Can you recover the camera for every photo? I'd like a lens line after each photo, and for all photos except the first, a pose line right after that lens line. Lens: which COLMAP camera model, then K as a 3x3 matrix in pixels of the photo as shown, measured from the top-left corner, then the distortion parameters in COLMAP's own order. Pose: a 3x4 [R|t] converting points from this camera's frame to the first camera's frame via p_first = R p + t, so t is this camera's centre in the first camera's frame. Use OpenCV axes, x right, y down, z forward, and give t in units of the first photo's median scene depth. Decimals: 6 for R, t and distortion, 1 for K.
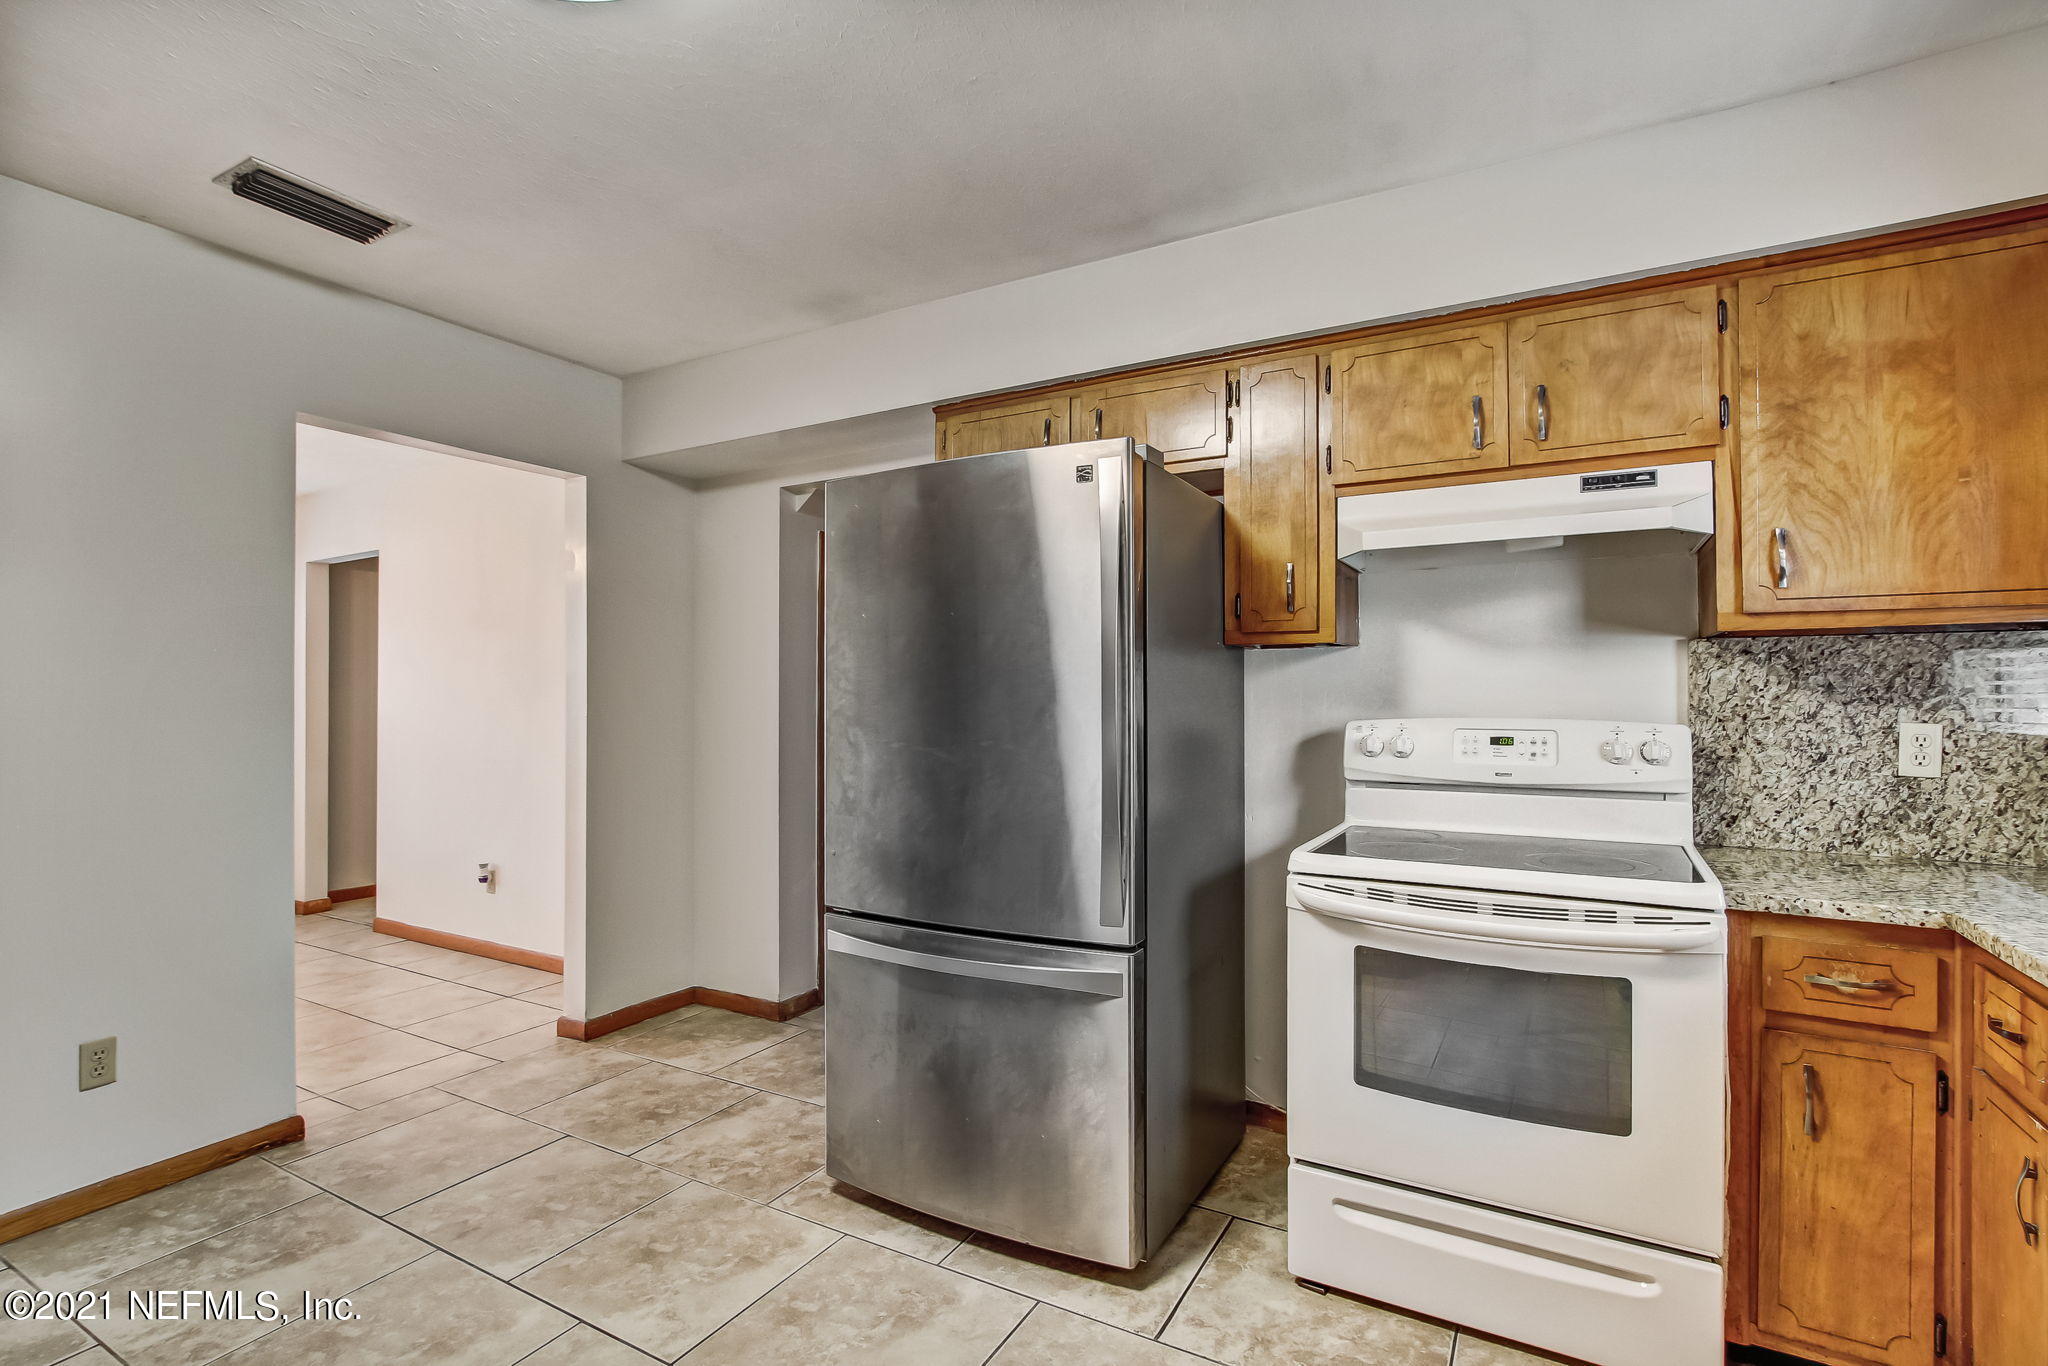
lens RADIAL K [[977.3, 0, 1018.9], [0, 977.3, 687.8], [0, 0, 1]] dist [-0.006758, -0.000190]
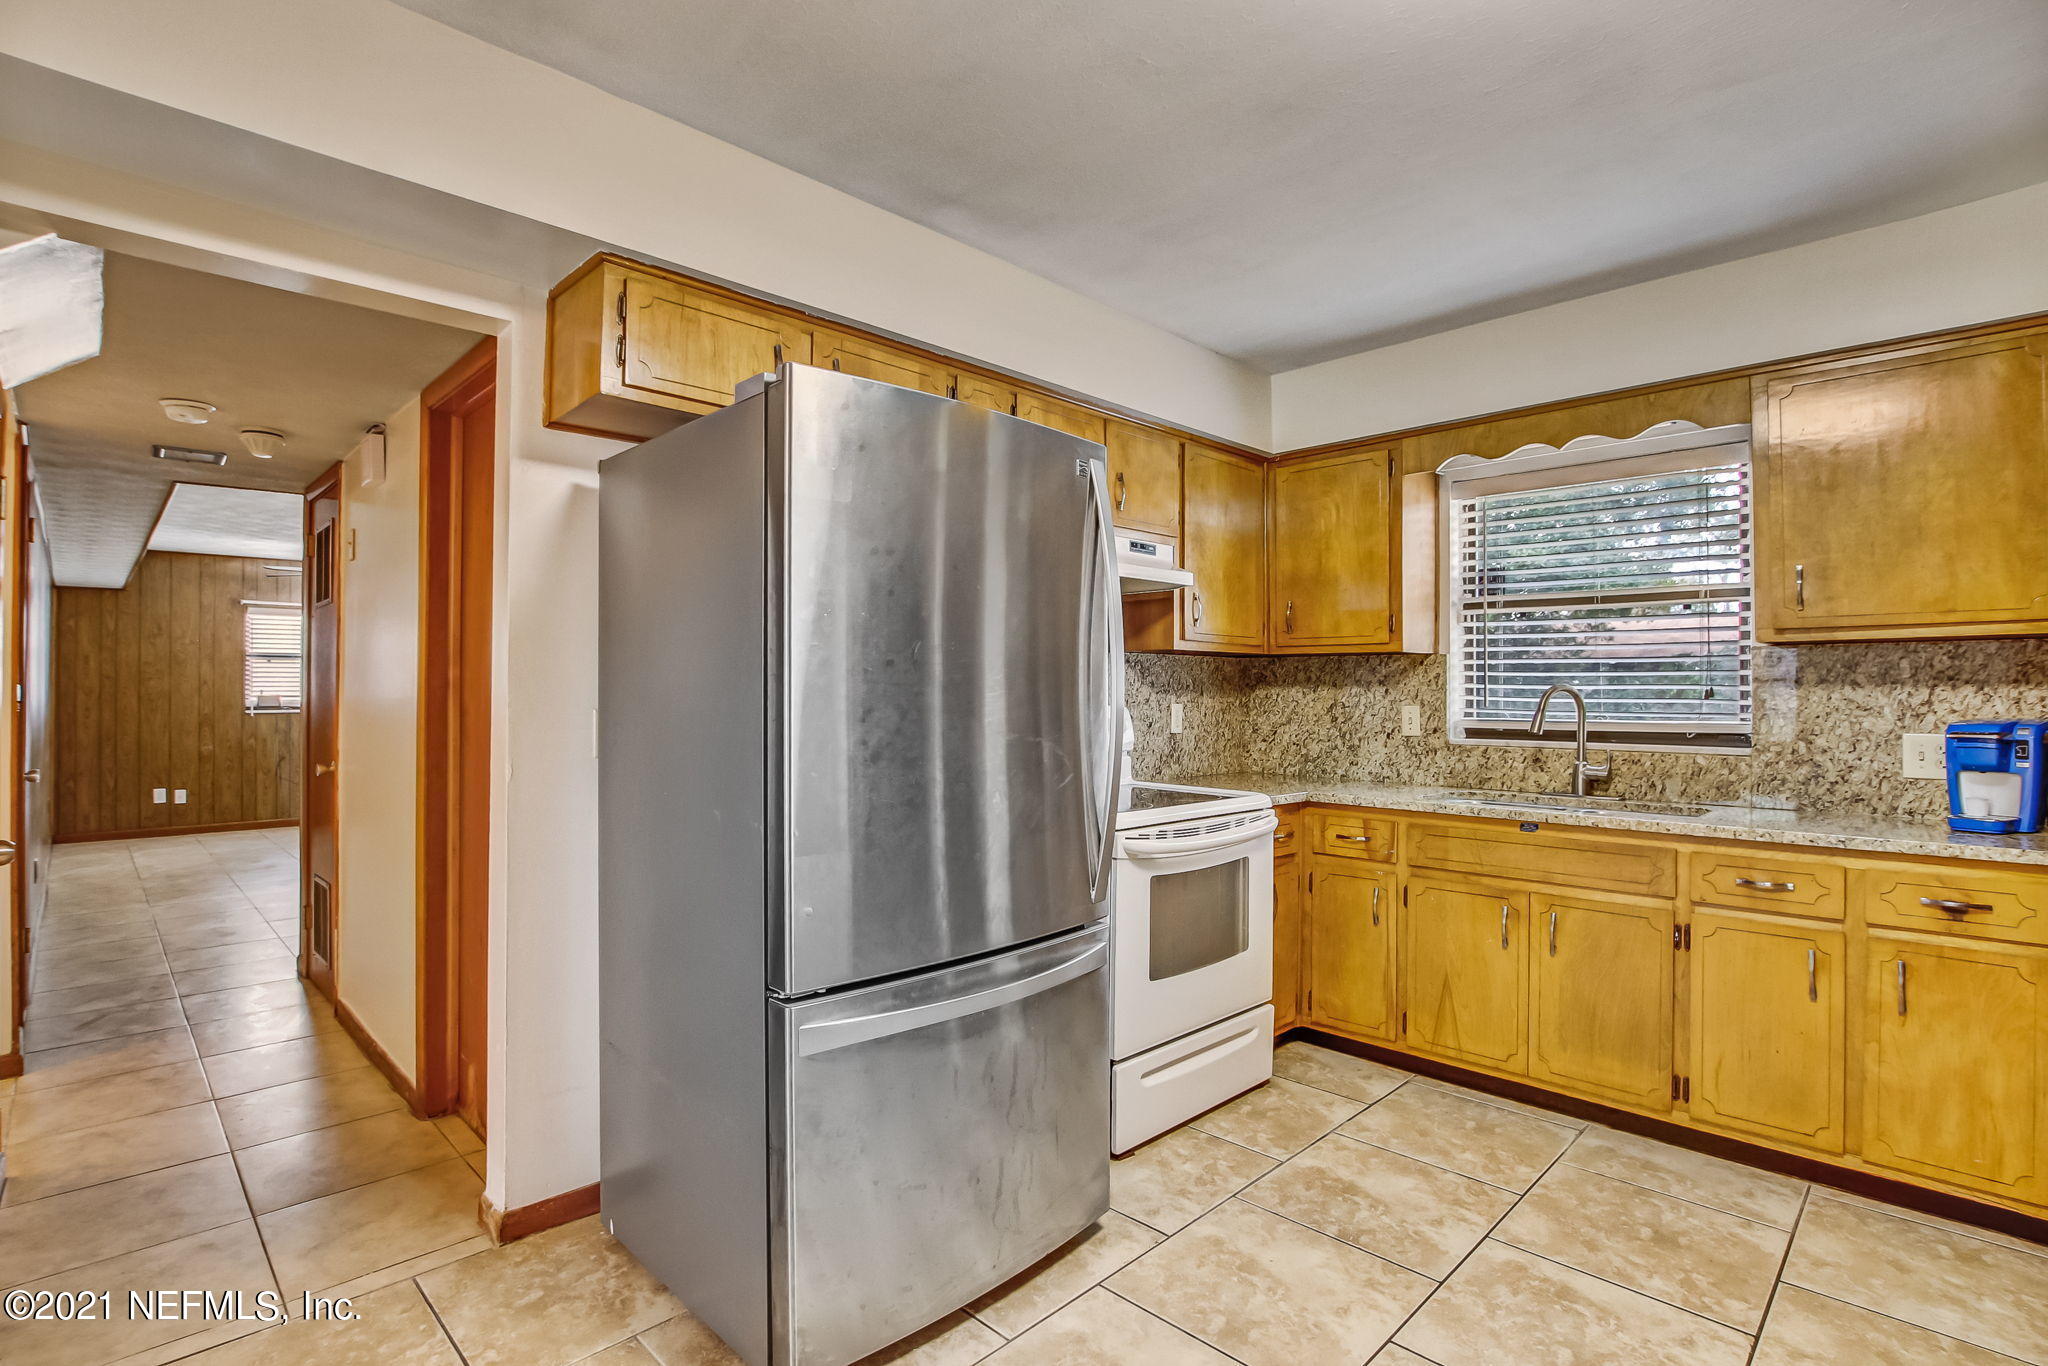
lens RADIAL K [[977.3, 0, 1023.9], [0, 977.3, 690.7], [0, 0, 1]] dist [-0.006758, -0.000190]
pose [[0.274396, 0.002621, 0.961613, -0.964270], [-0.012391, 0.999923, 0.000810, 0.014134], [-0.961537, -0.012137, 0.274407, 0.796476]]
